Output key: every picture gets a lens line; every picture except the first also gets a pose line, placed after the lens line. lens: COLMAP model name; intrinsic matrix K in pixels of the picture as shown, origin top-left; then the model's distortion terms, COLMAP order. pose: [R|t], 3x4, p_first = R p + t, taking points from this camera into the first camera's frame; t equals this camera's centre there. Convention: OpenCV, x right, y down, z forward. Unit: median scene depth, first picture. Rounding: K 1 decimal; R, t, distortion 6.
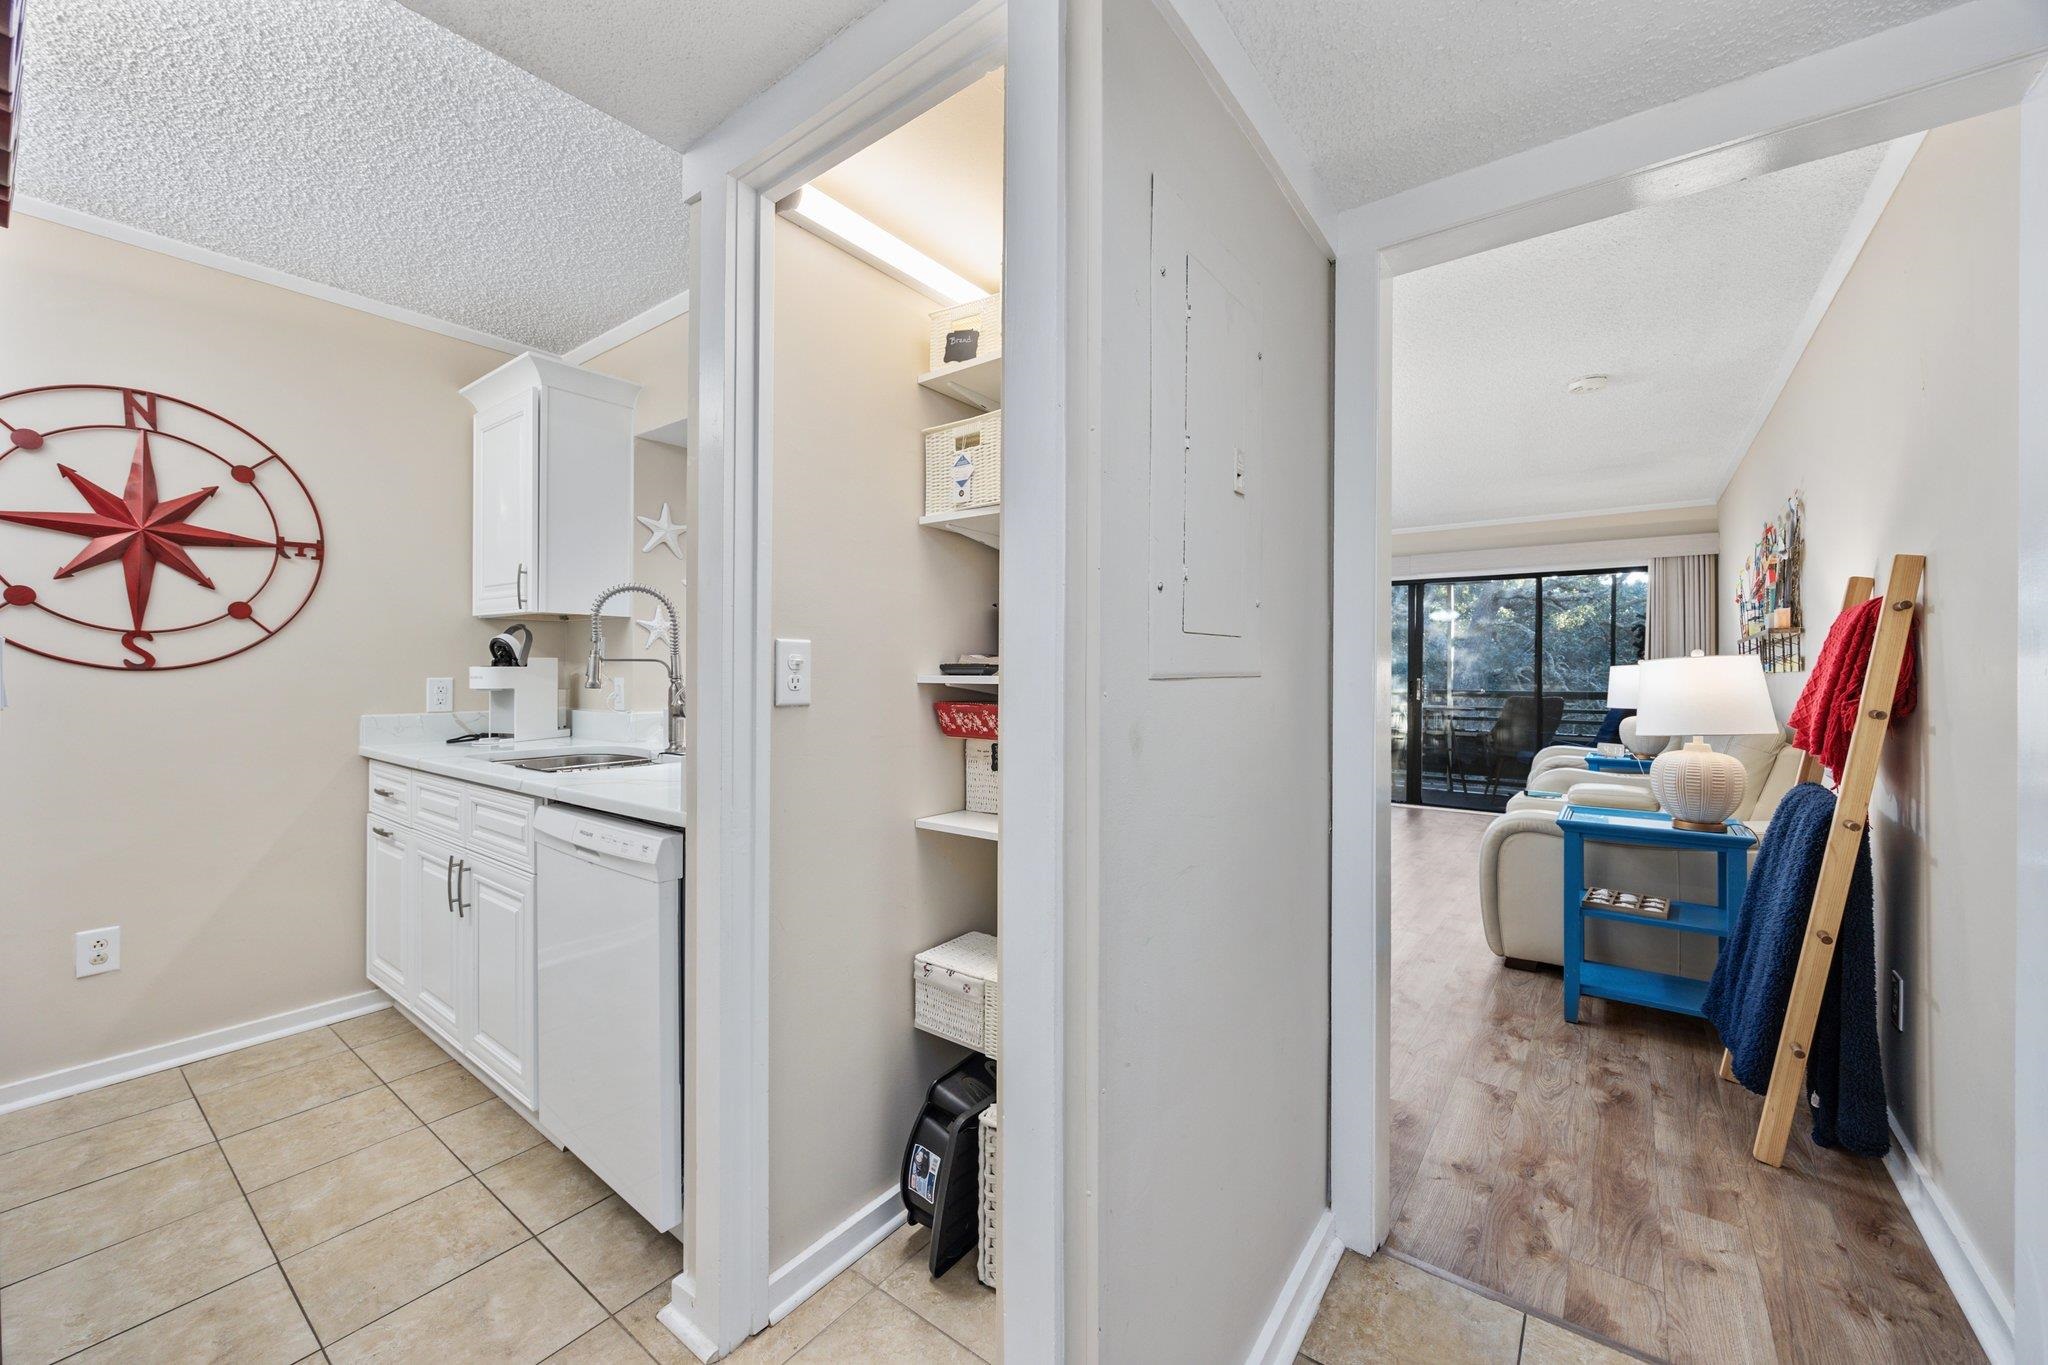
lens RADIAL K [[790.7, 0, 1024.4], [0, 790.7, 663.8], [0, 0, 1]] dist [0.000939, -0.000228]
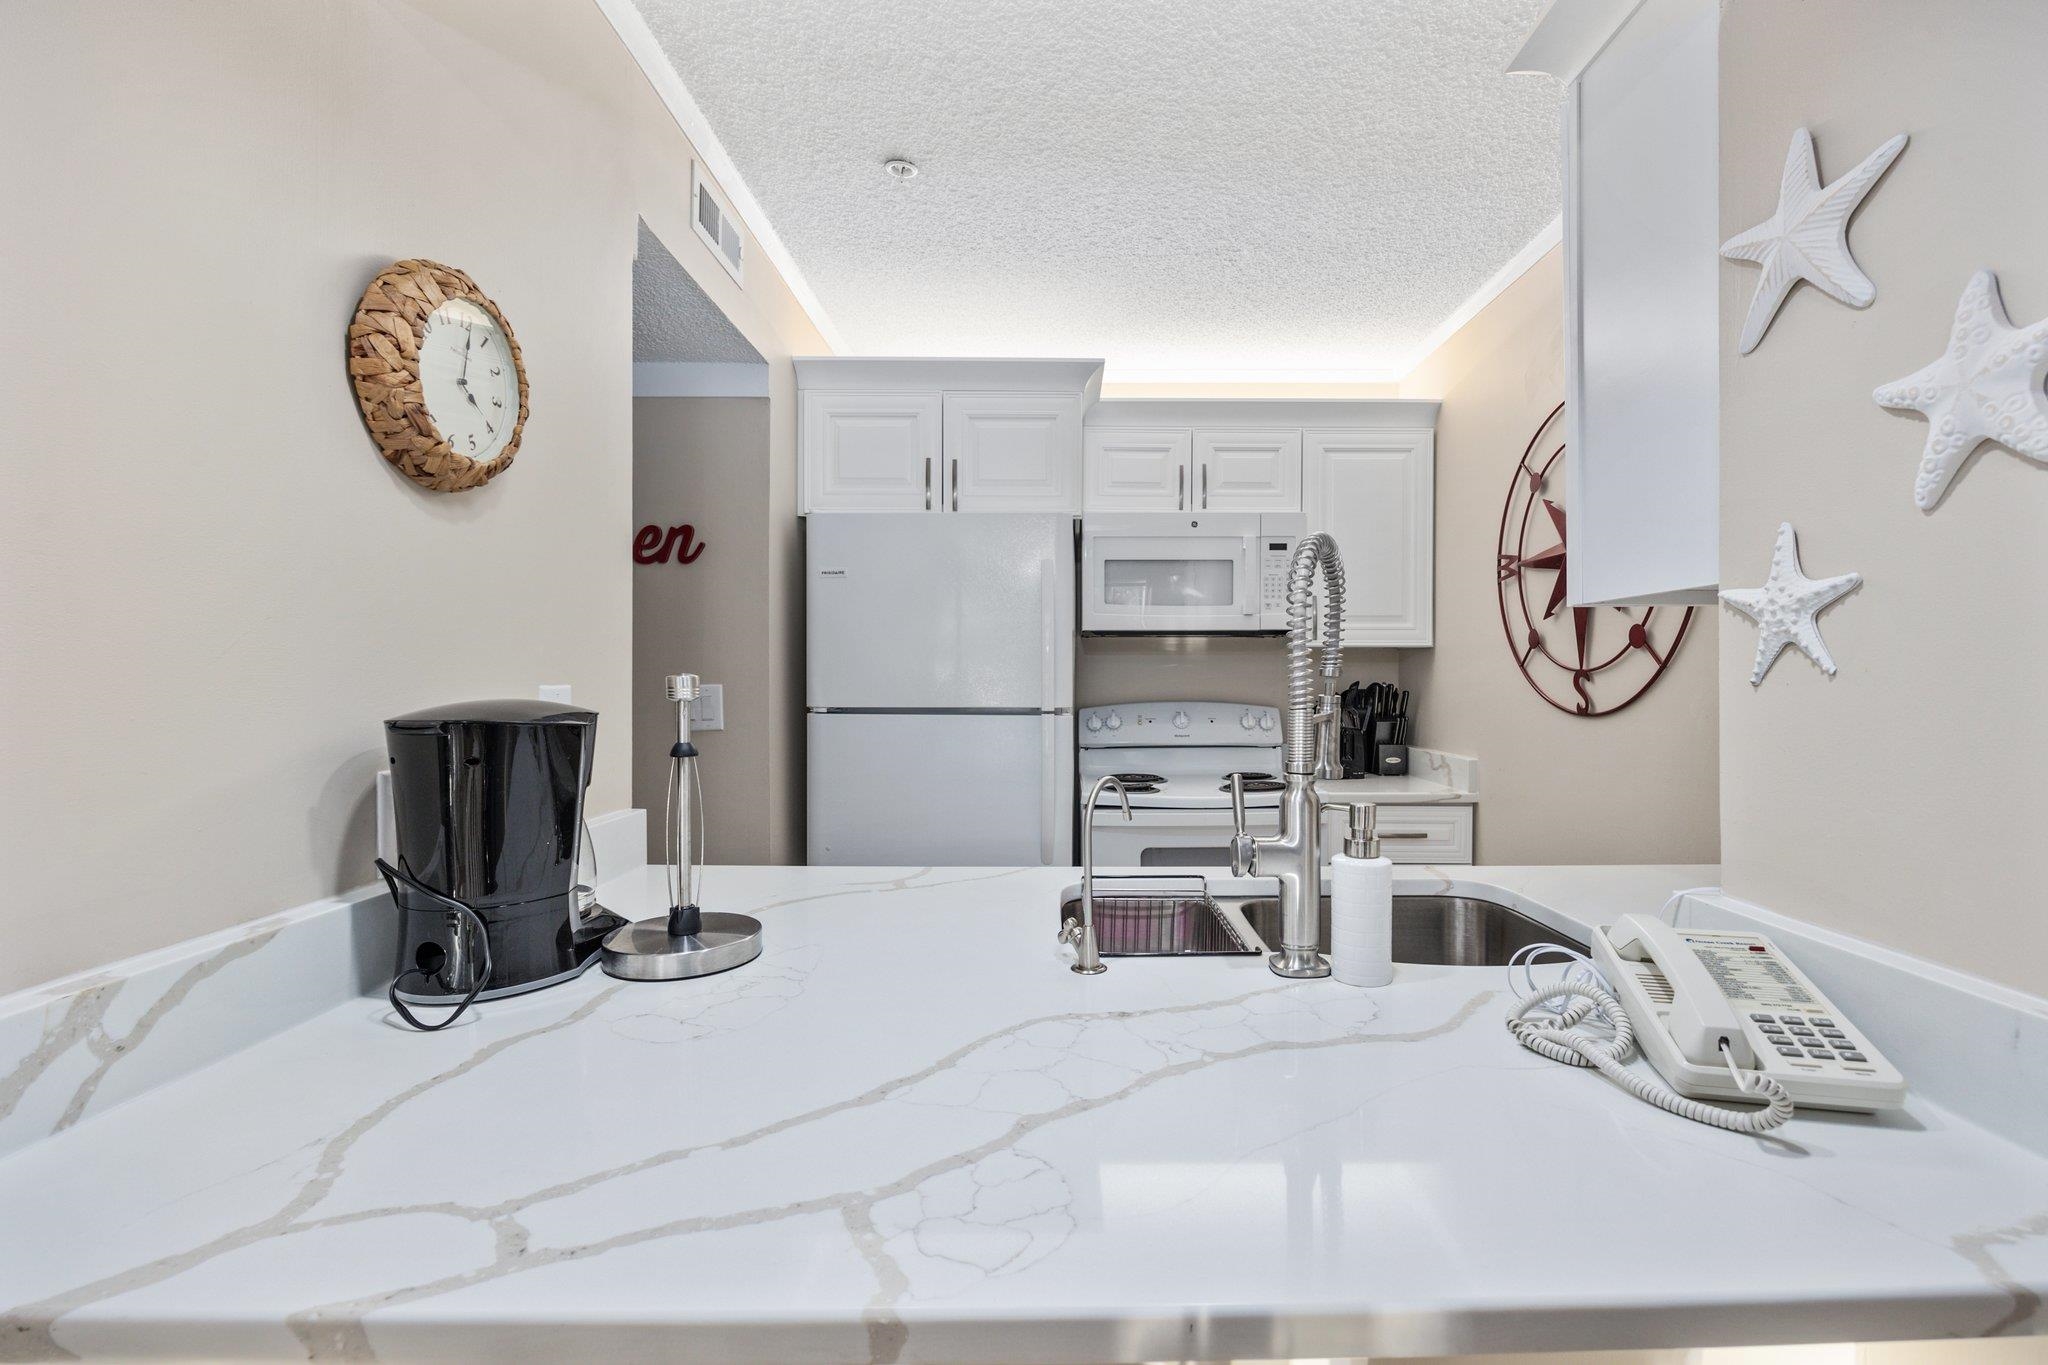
lens RADIAL K [[907.8, 0, 1024.0], [0, 907.8, 682.5], [0, 0, 1]] dist [-0.001116, -0.000060]
pose [[-0.816105, -0.006170, -0.577871, -0.057566], [-0.002426, 0.999971, -0.007251, -0.017171], [0.577899, -0.004515, -0.816096, 1.373171]]
